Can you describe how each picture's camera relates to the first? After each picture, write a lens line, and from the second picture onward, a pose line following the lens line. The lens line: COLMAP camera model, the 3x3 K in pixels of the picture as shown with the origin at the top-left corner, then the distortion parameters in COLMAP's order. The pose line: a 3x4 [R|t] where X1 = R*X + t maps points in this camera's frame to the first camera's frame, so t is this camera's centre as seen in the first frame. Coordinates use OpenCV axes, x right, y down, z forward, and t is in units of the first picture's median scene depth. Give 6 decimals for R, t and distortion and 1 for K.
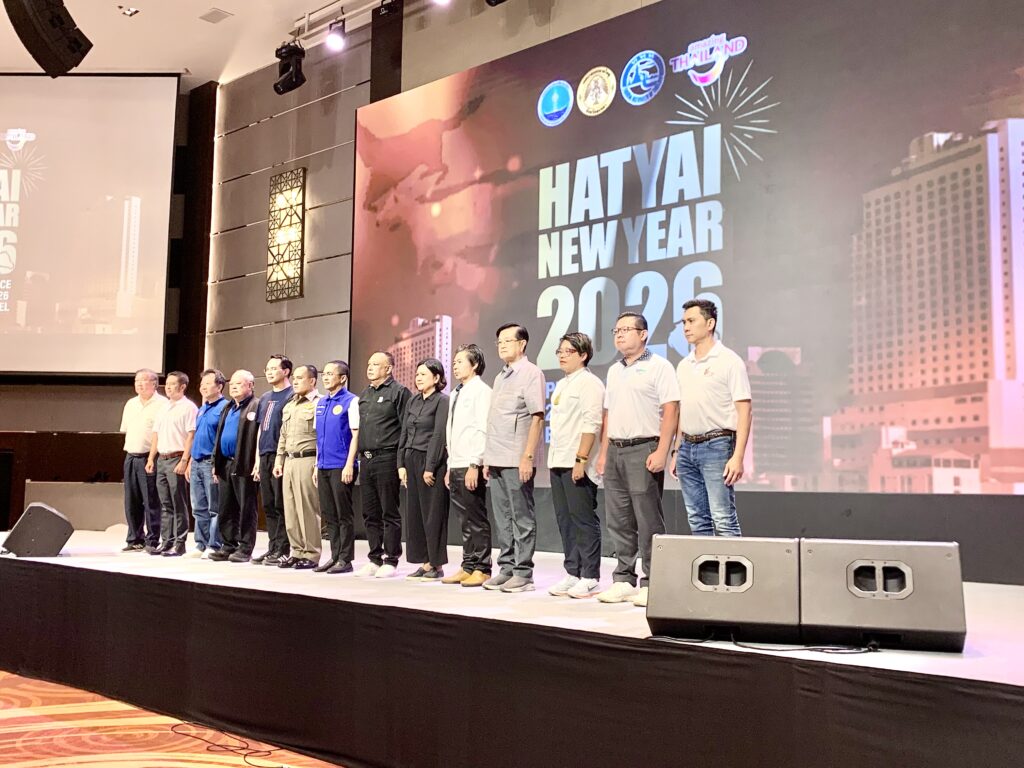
lens RADIAL K [[1050.4, 0, 497.9], [0, 1050.4, 385.6], [0, 0, 1]] dist [0.052923, 0.000000]
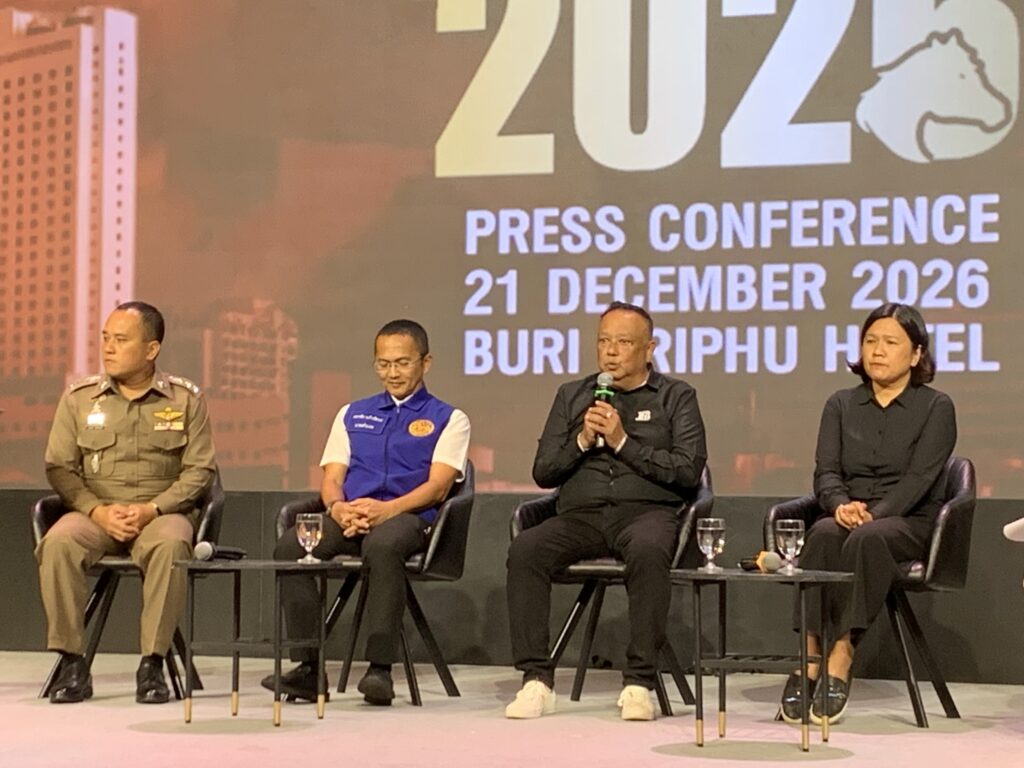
lens RADIAL K [[2612.8, 0, 484.8], [0, 2612.8, 381.7], [0, 0, 1]] dist [0.151061, 0.000000]
pose [[0.917616, 0.012436, 0.397274, -0.342861], [-0.034134, 0.998283, 0.047593, 0.014335], [-0.396000, -0.057233, 0.916465, 0.165545]]
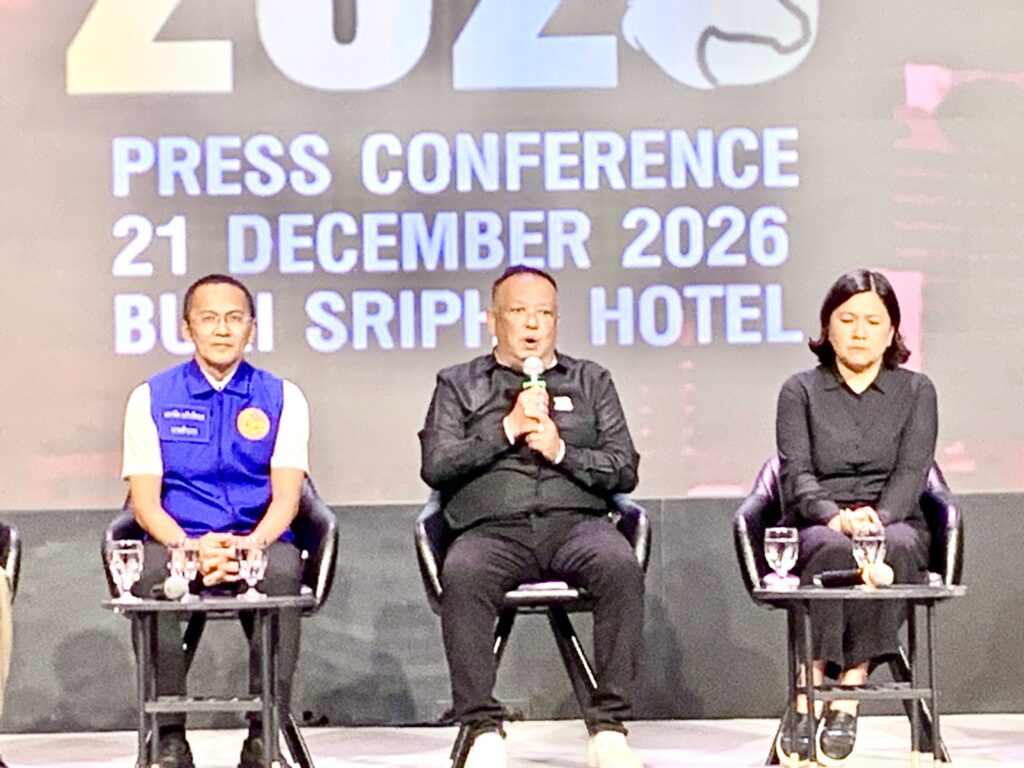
lens RADIAL K [[3887.7, 0, 506.1], [0, 3887.7, 387.8], [0, 0, 1]] dist [0.122295, 0.000000]
pose [[0.705055, -0.008334, 0.709103, -0.681312], [-0.038459, 0.998010, 0.049969, 0.008220], [-0.708109, -0.062502, 0.703332, 0.203535]]
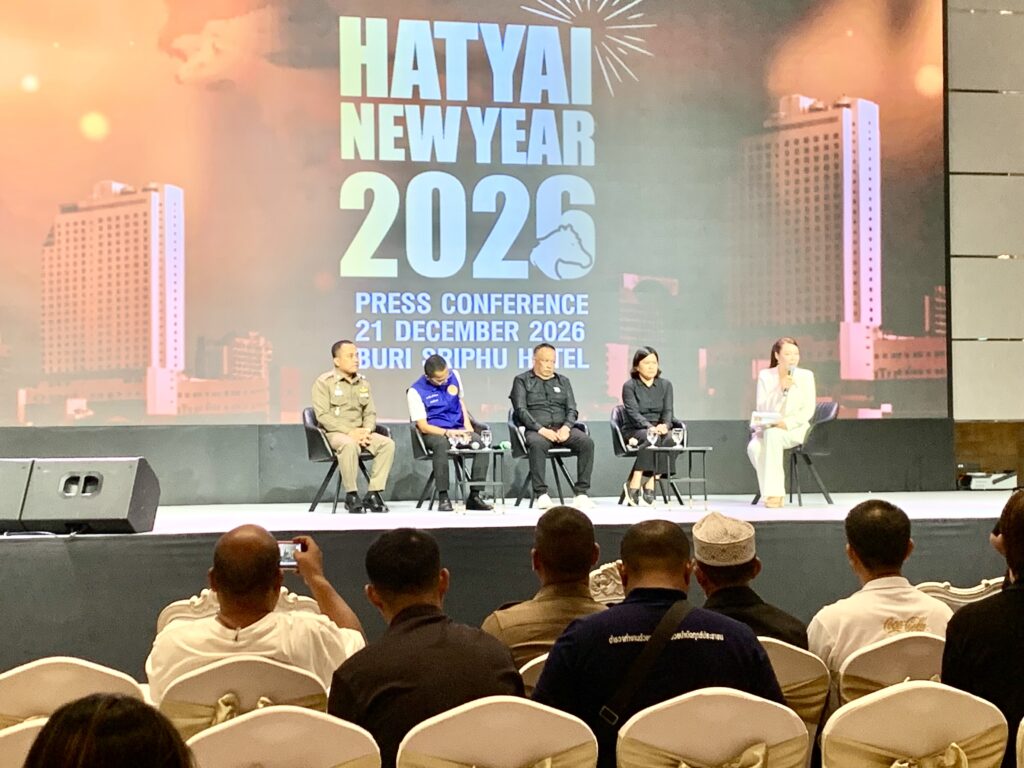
lens RADIAL K [[1951.5, 0, 496.5], [0, 1951.5, 363.7], [0, 0, 1]] dist [0.183012, 0.000000]
pose [[0.536946, 0.008646, 0.843572, -1.259416], [-0.062246, 0.997628, 0.029396, 0.000720], [-0.841317, -0.068293, 0.536211, 0.120944]]
